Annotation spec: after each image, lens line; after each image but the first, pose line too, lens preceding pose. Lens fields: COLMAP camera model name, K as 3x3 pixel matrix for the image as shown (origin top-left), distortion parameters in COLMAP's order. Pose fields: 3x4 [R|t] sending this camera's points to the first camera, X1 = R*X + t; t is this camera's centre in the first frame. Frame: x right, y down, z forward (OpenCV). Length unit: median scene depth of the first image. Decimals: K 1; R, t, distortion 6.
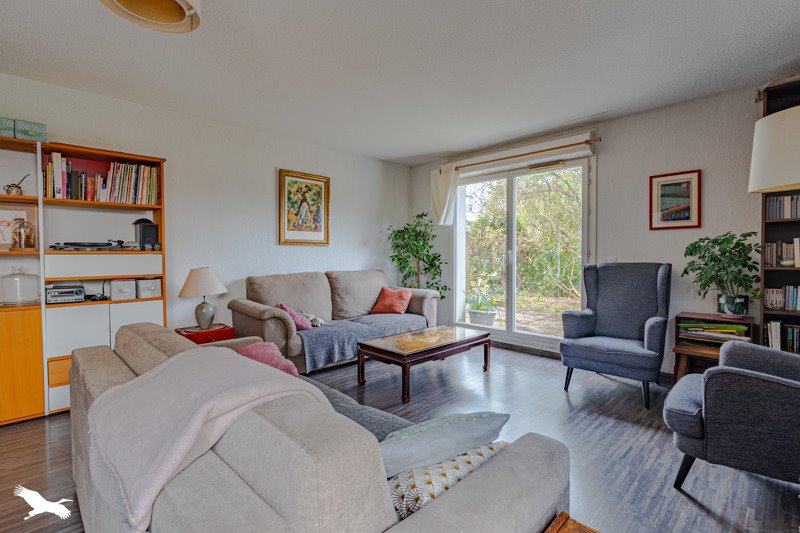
lens RADIAL K [[377.6, 0, 401.6], [0, 377.6, 262.5], [0, 0, 1]] dist [0.002661, 0.000112]
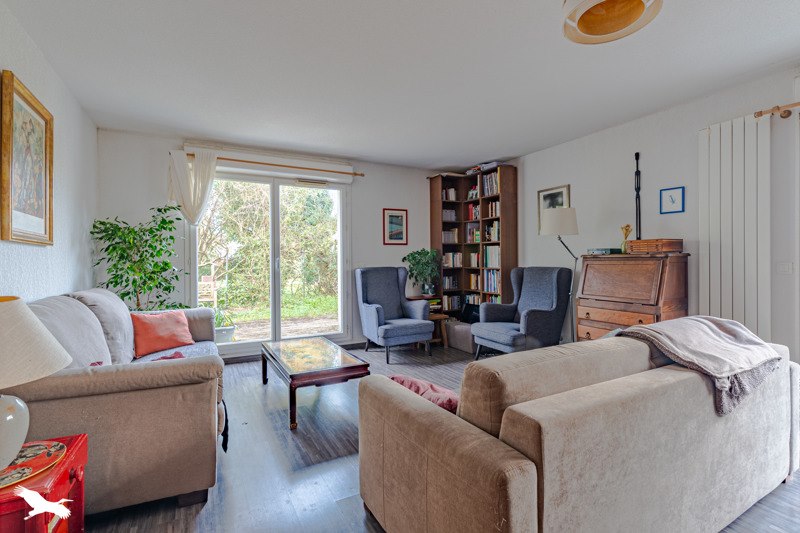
lens RADIAL K [[377.6, 0, 401.6], [0, 377.6, 262.5], [0, 0, 1]] dist [0.002661, 0.000112]
pose [[0.279911, -0.004078, 0.960017, -0.749720], [0.026290, 0.999648, -0.003419, -0.009540], [-0.959666, 0.026196, 0.279919, 0.528633]]
